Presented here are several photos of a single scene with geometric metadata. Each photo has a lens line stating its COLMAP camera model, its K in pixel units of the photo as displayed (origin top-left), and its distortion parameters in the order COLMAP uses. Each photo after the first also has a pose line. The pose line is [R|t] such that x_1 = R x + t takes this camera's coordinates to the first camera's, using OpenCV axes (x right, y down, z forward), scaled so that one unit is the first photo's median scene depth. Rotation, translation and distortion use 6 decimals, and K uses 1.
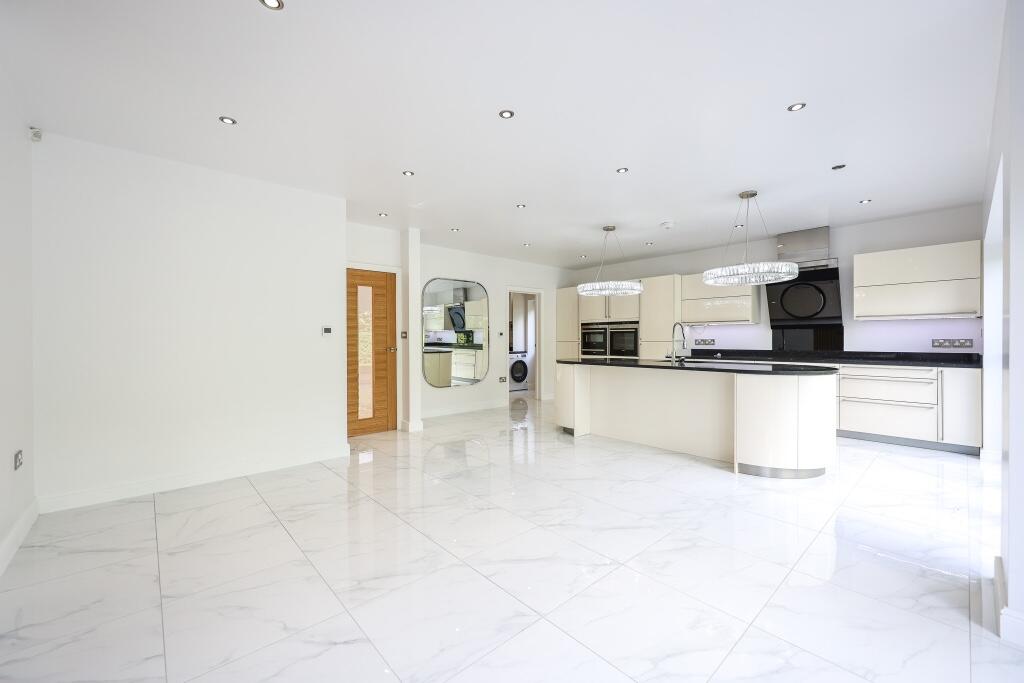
lens RADIAL K [[409.5, 0, 506.6], [0, 409.5, 339.9], [0, 0, 1]] dist [0.001912, -0.000051]
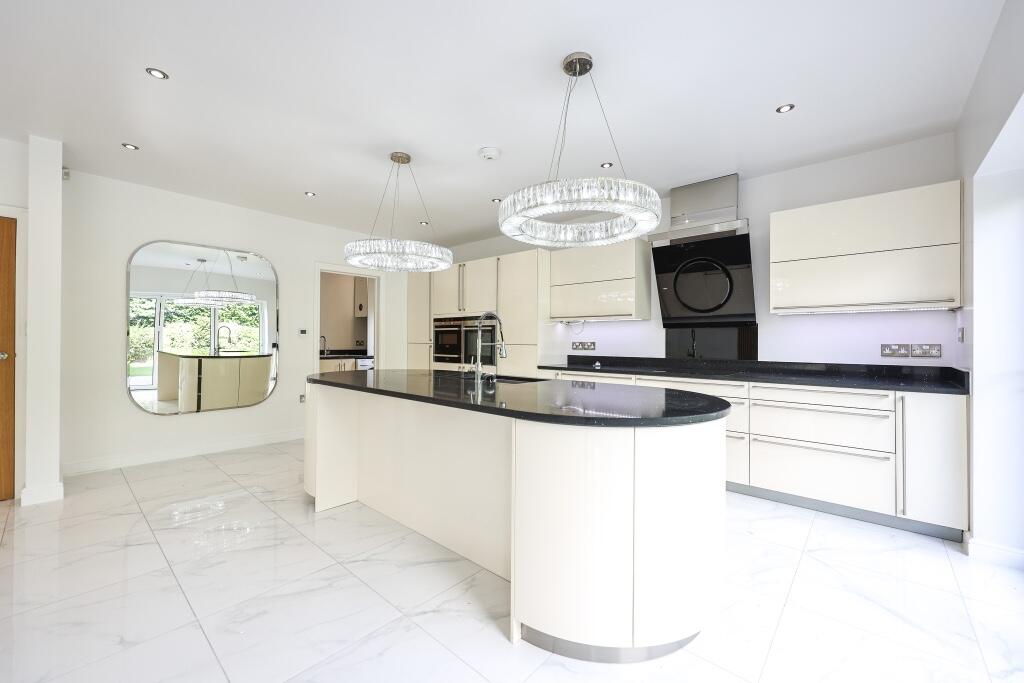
lens RADIAL K [[409.5, 0, 508.4], [0, 409.5, 337.5], [0, 0, 1]] dist [0.001912, -0.000051]
pose [[0.993800, 0.008826, 0.110834, 0.344384], [-0.007768, 0.999920, -0.009974, -0.000872], [-0.110914, 0.009051, 0.993789, 0.381238]]
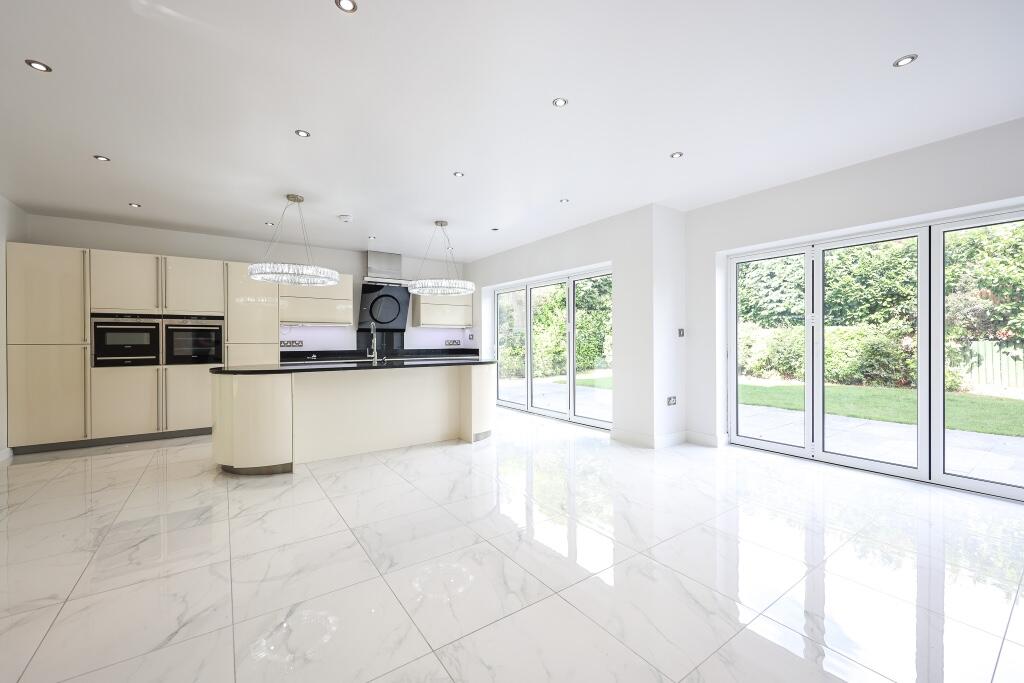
lens RADIAL K [[409.5, 0, 509.0], [0, 409.5, 345.0], [0, 0, 1]] dist [0.001912, -0.000051]
pose [[0.115791, -0.008674, 0.993236, -0.484788], [0.004943, 0.999955, 0.008157, 0.004534], [-0.993261, 0.003966, 0.115829, 0.503540]]
